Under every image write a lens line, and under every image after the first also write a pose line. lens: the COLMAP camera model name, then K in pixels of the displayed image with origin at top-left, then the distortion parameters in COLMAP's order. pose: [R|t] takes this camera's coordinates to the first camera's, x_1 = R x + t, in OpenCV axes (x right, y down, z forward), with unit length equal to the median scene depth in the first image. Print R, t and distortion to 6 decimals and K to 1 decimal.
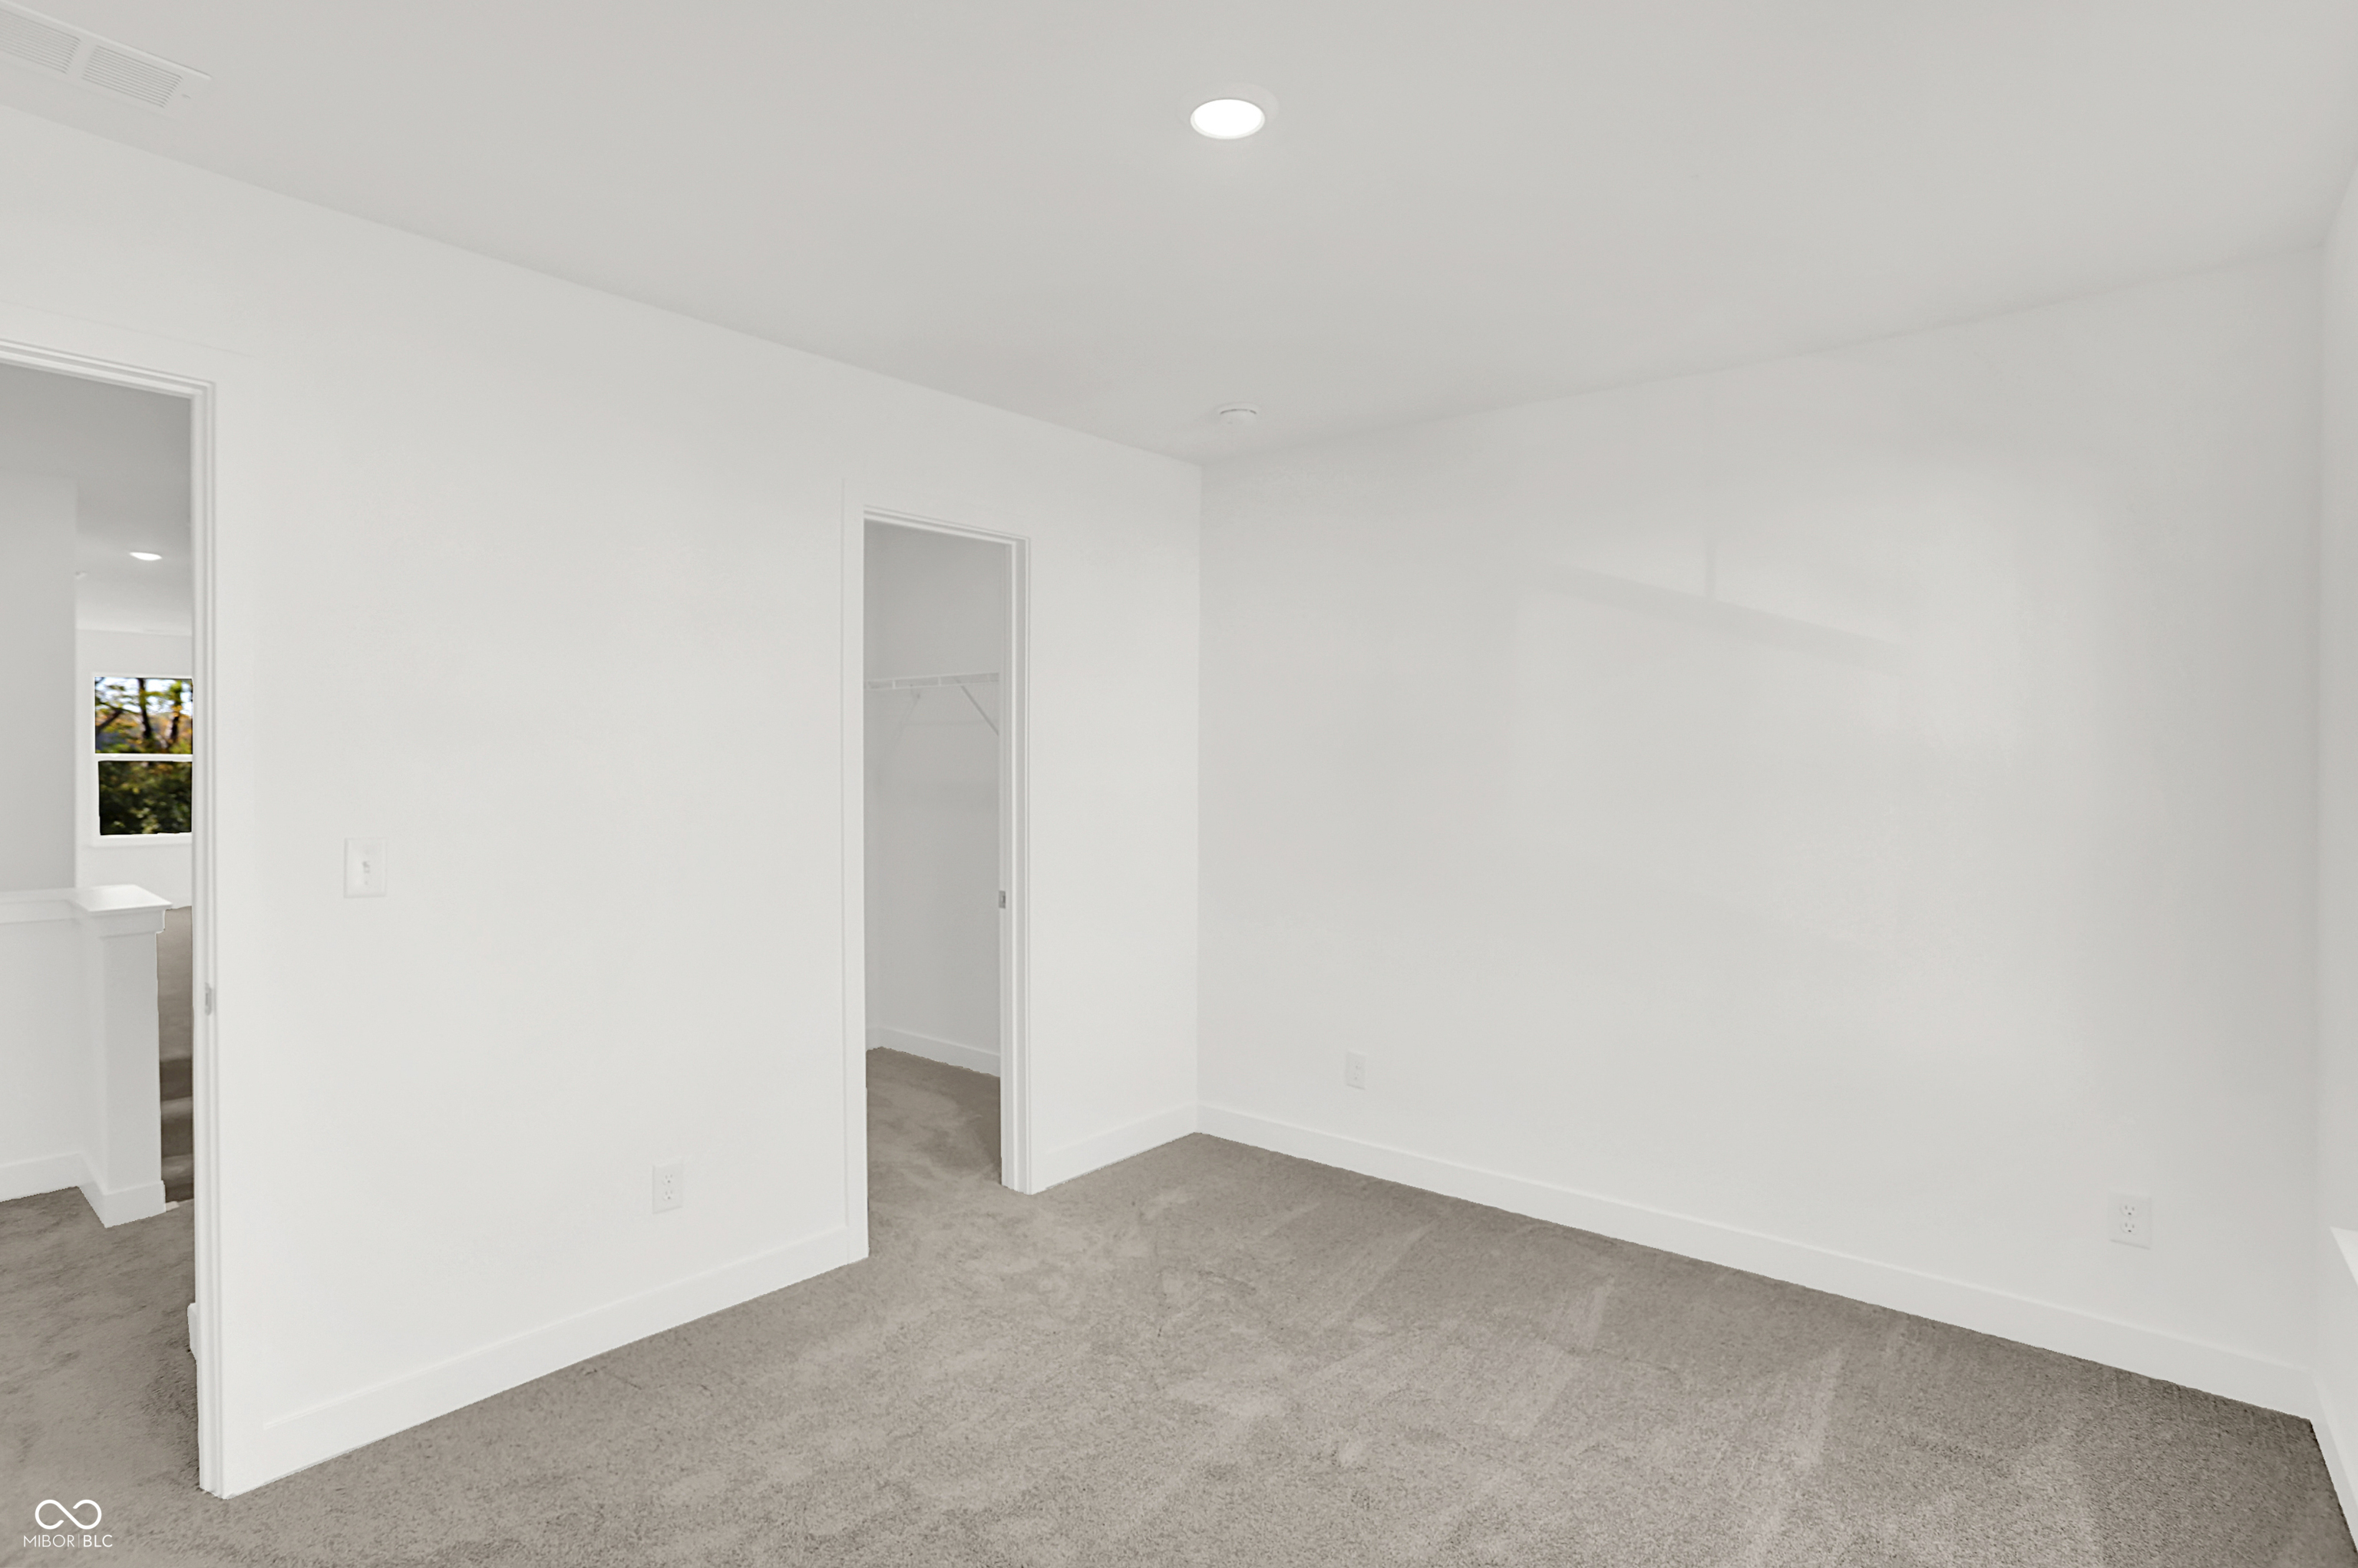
lens RADIAL K [[1188.4, 0, 1180.6], [0, 1188.4, 768.5], [0, 0, 1]] dist [-0.080728, 0.033663]
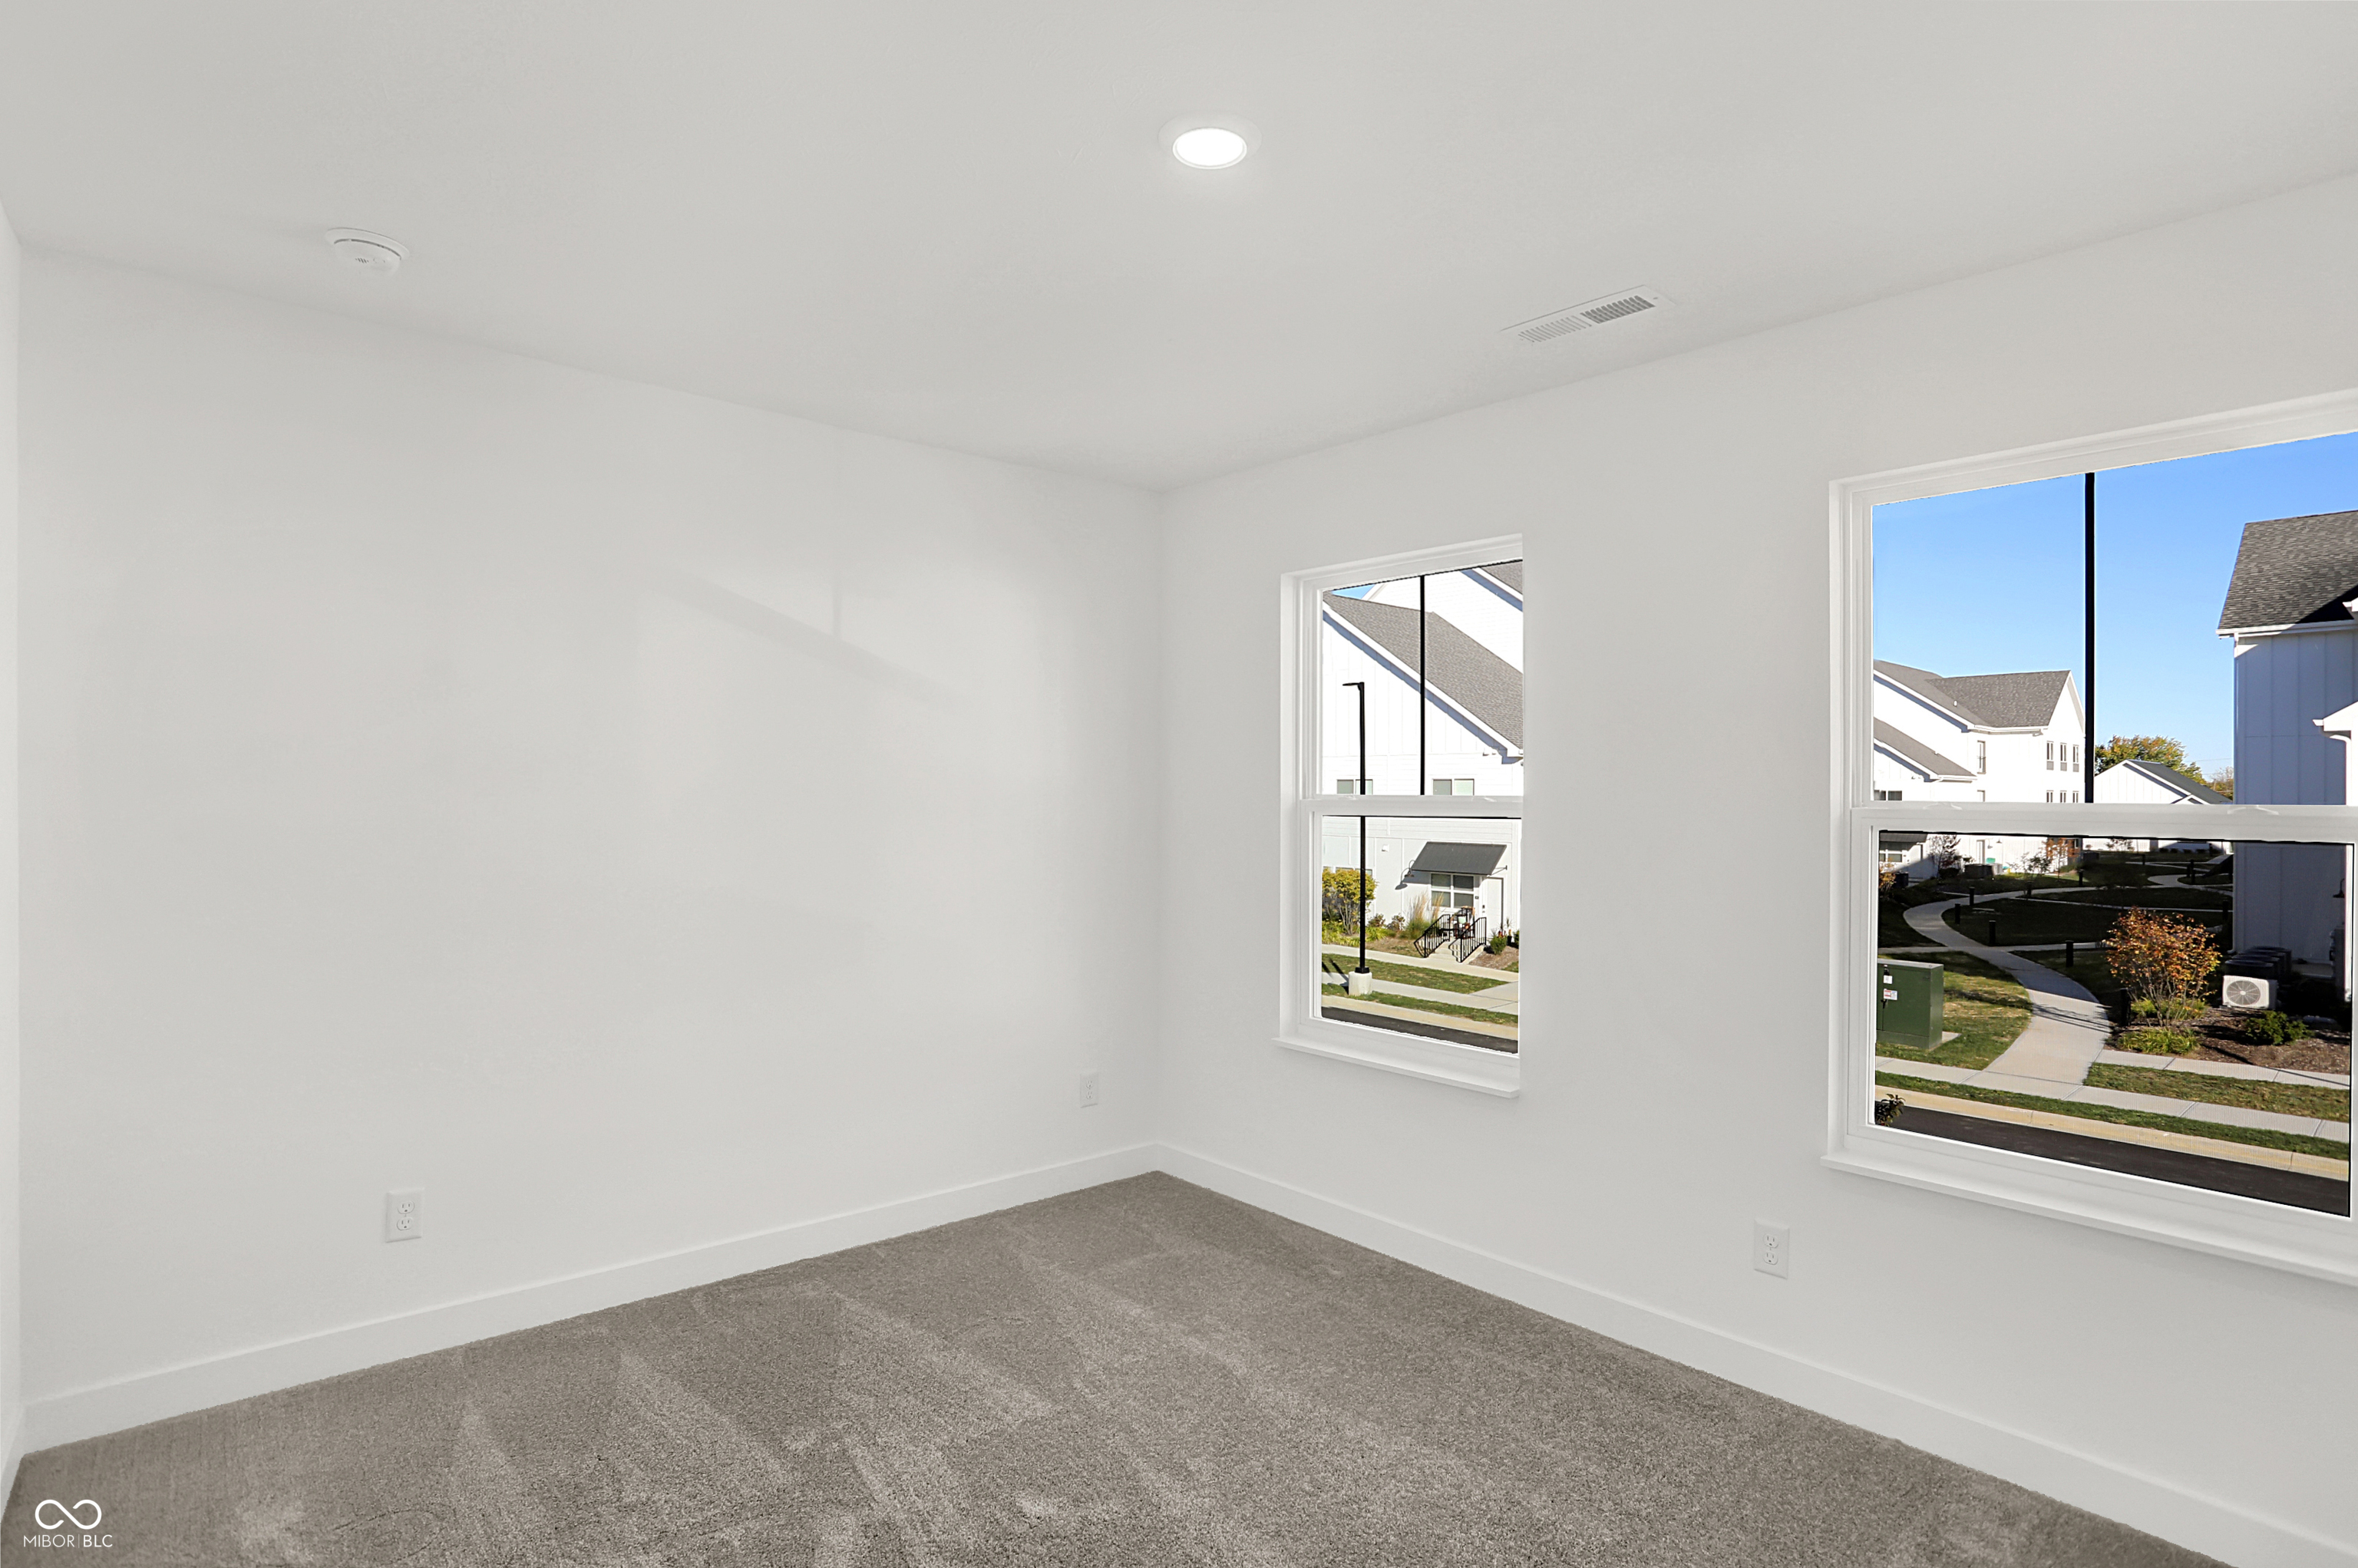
lens RADIAL K [[1188.4, 0, 1180.6], [0, 1188.4, 768.5], [0, 0, 1]] dist [-0.080728, 0.033663]
pose [[0.177402, 0.001713, 0.984137, -0.574507], [0.003617, 0.999991, -0.002392, -0.019137], [-0.984132, 0.003984, 0.177394, 0.510486]]
